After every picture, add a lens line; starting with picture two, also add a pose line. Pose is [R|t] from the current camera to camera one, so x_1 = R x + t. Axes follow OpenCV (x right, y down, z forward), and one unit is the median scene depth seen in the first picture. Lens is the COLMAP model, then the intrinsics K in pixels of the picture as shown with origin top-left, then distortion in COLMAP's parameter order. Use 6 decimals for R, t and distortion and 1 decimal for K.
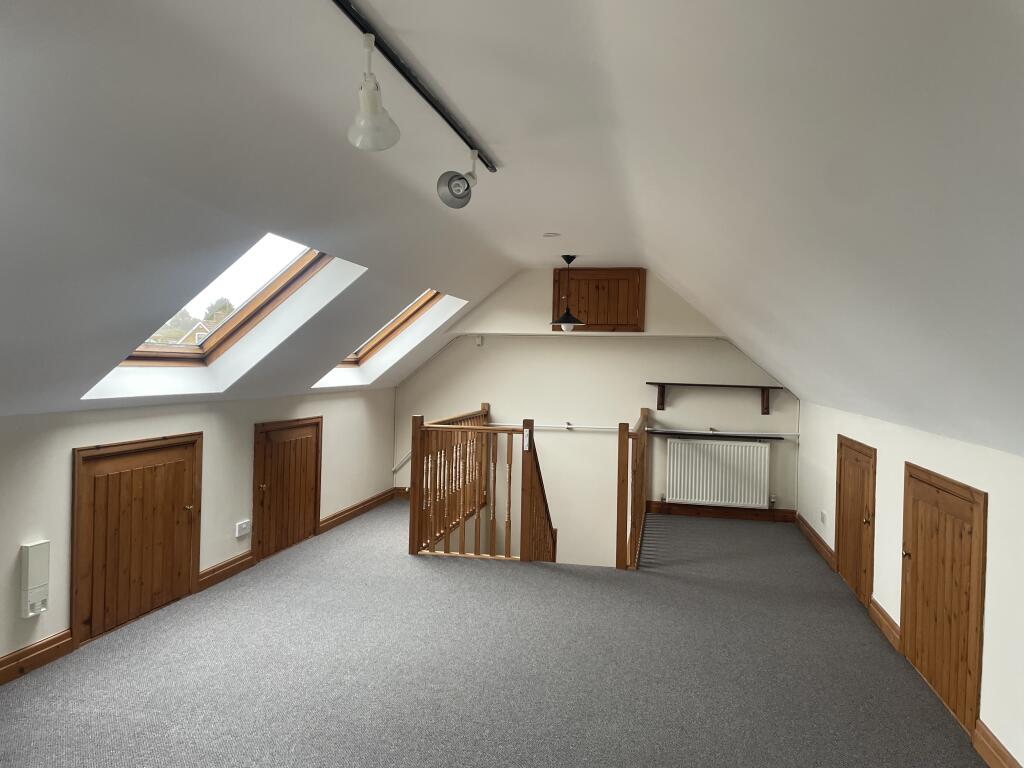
lens RADIAL K [[775.7, 0, 513.1], [0, 775.7, 378.0], [0, 0, 1]] dist [0.105387, 0.001680]
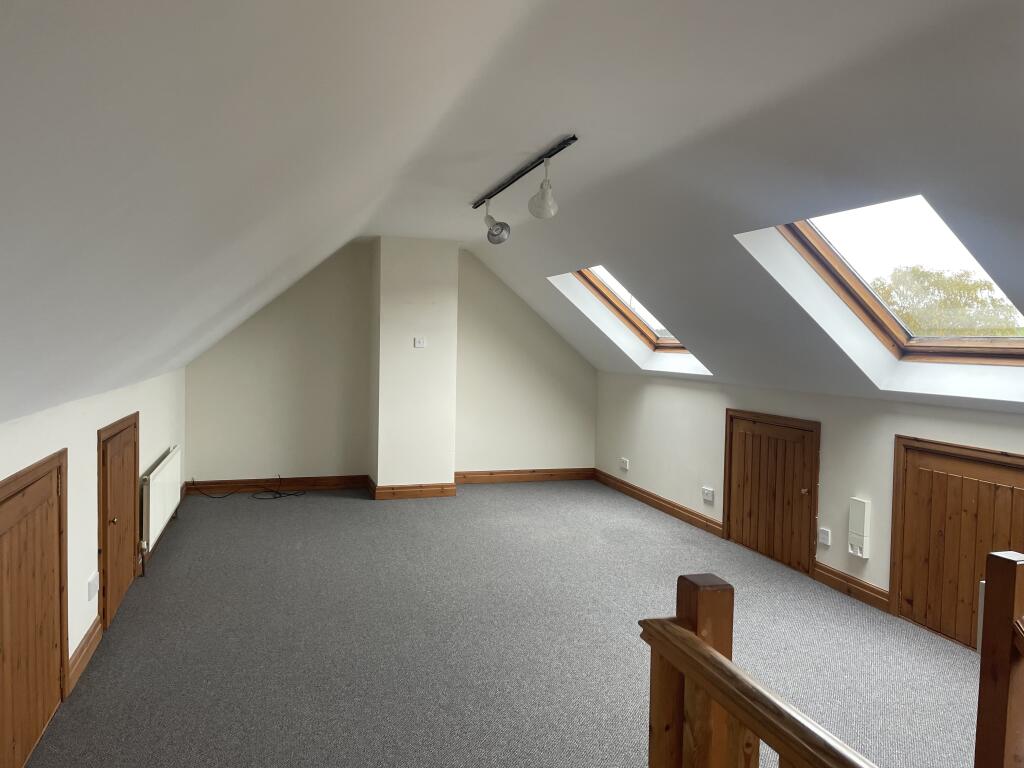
lens RADIAL K [[759.6, 0, 504.3], [0, 759.6, 379.1], [0, 0, 1]] dist [0.099132, -0.121860]
pose [[-0.885695, -0.030271, -0.463280, 0.416333], [-0.057778, 0.997301, 0.045295, -0.007288], [0.460659, 0.066885, -0.885054, 1.584504]]
